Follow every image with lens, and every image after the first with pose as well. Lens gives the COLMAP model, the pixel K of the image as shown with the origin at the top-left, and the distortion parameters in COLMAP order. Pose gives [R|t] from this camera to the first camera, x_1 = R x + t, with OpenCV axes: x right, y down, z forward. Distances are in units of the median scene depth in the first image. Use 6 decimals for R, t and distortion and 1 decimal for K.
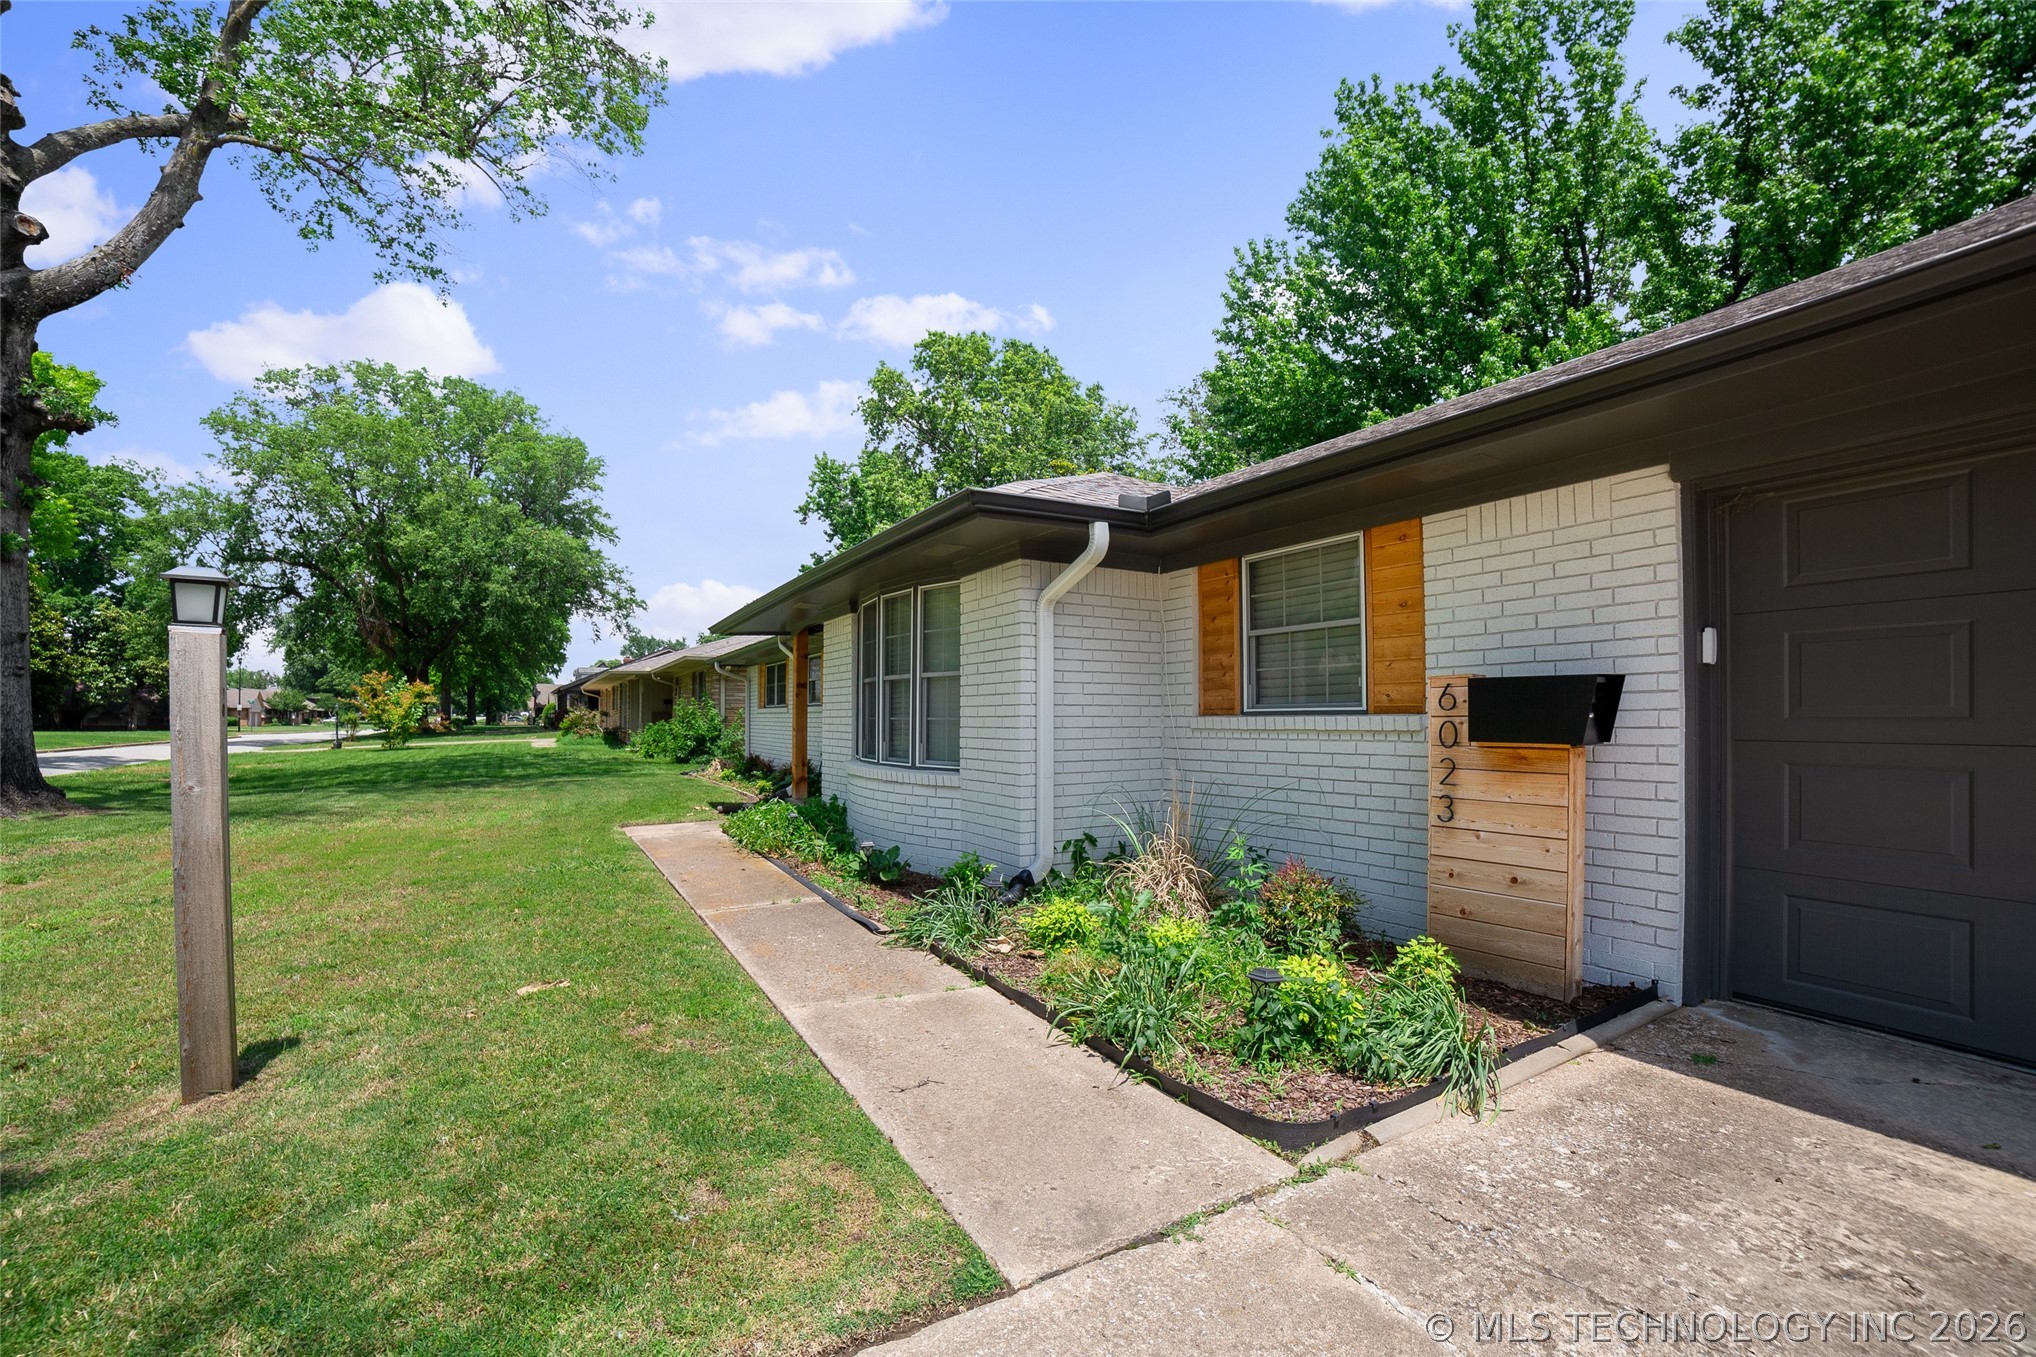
lens RADIAL K [[831.0, 0, 1011.1], [0, 831.0, 678.2], [0, 0, 1]] dist [-0.083763, 0.000077]
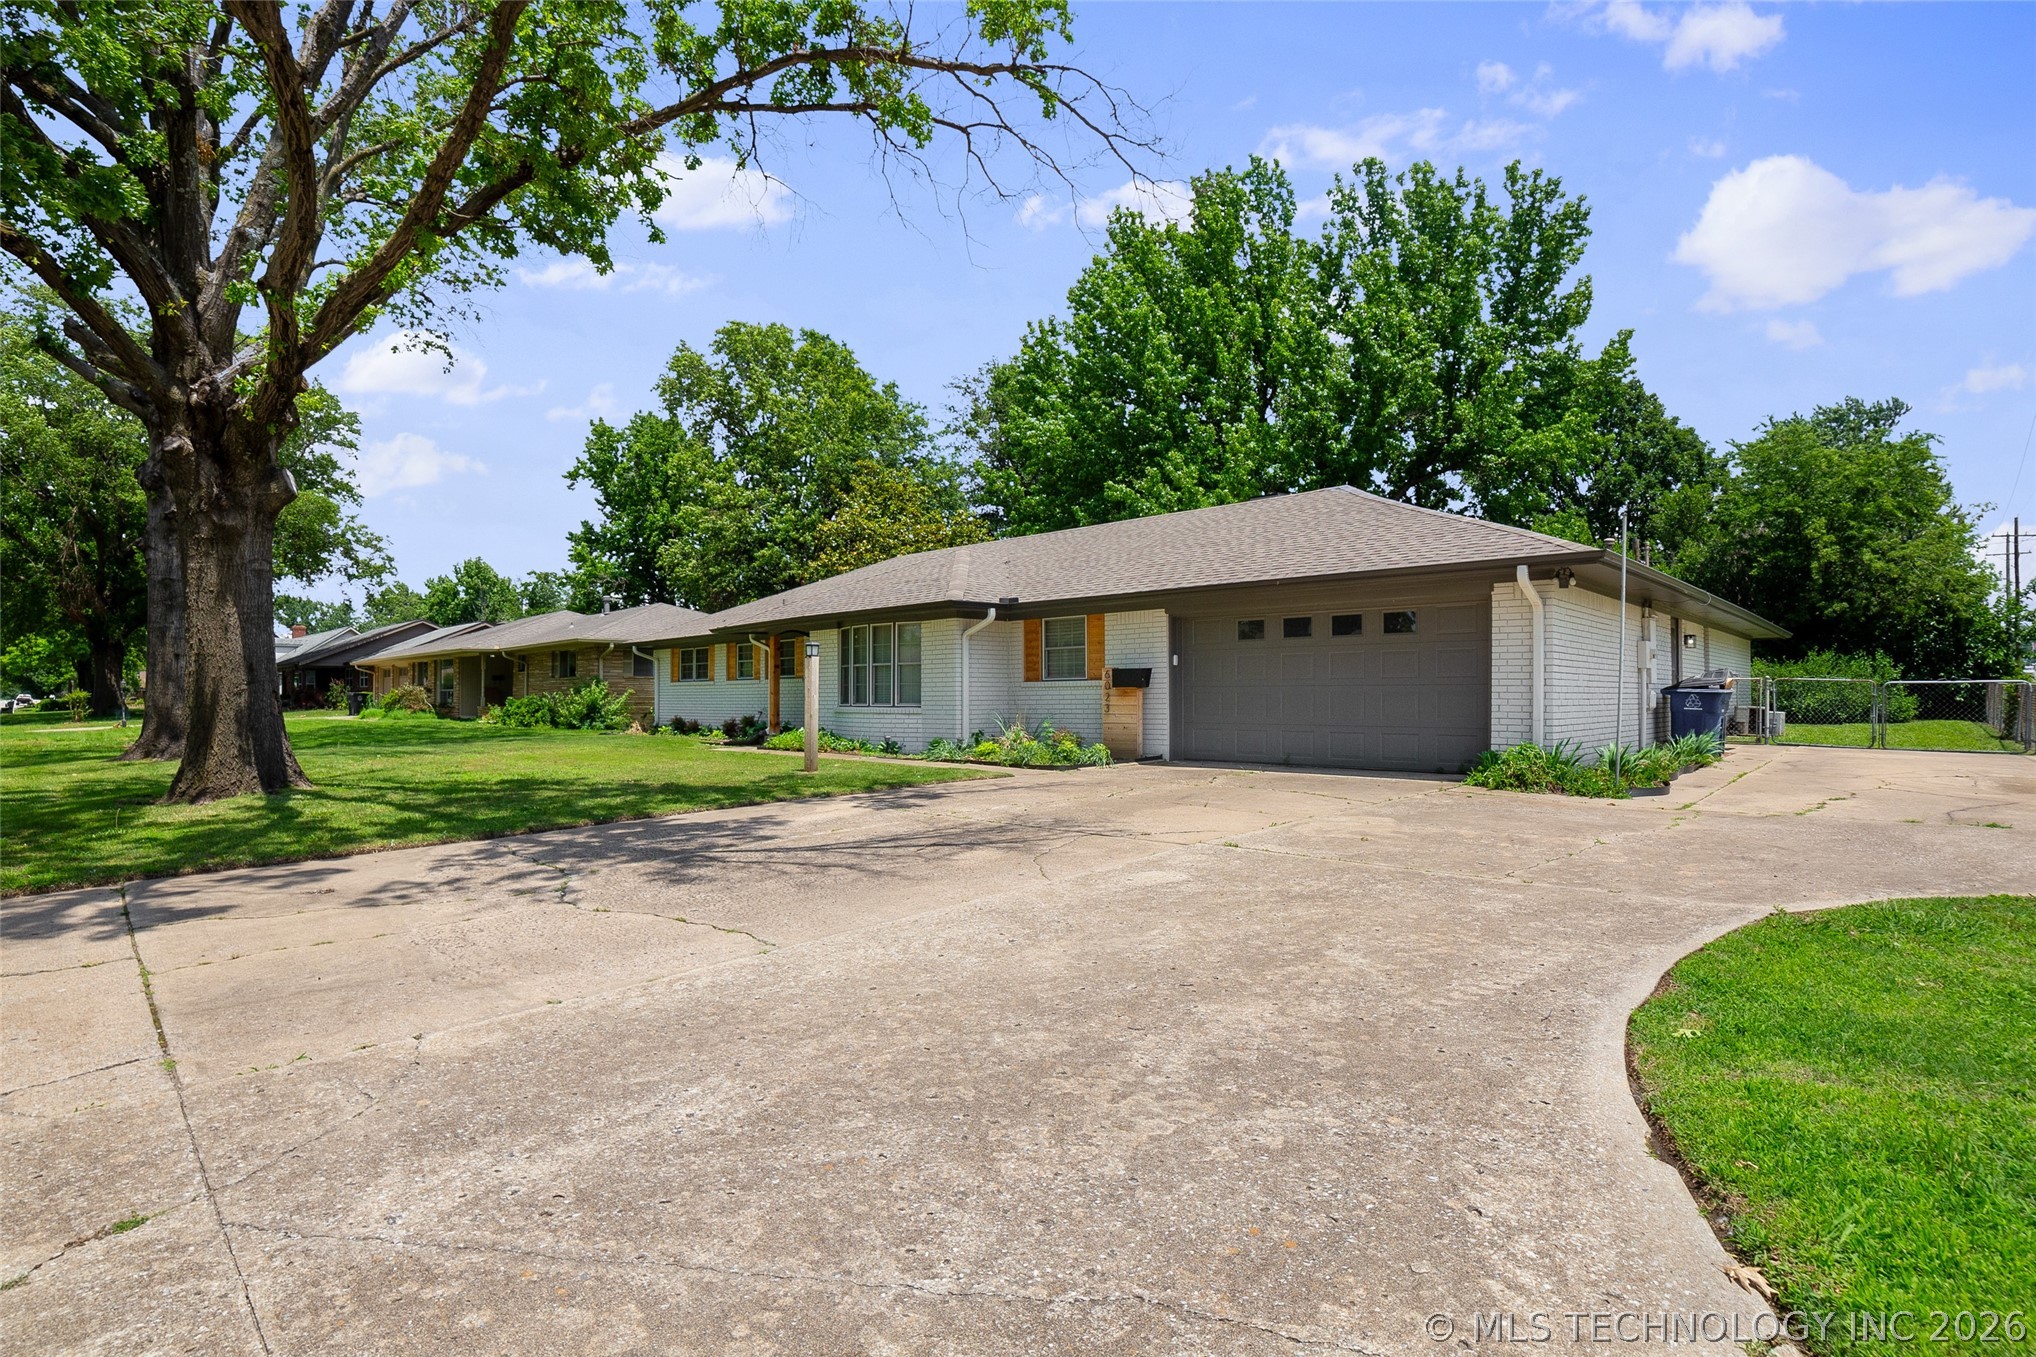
lens RADIAL K [[899.3, 0, 984.6], [0, 899.3, 680.7], [0, 0, 1]] dist [-0.000996, 0.000072]
pose [[0.970990, 0.000988, 0.239118, -0.059248], [-0.007958, 0.999571, 0.028183, -0.003537], [-0.238988, -0.029268, 0.970581, -0.175761]]
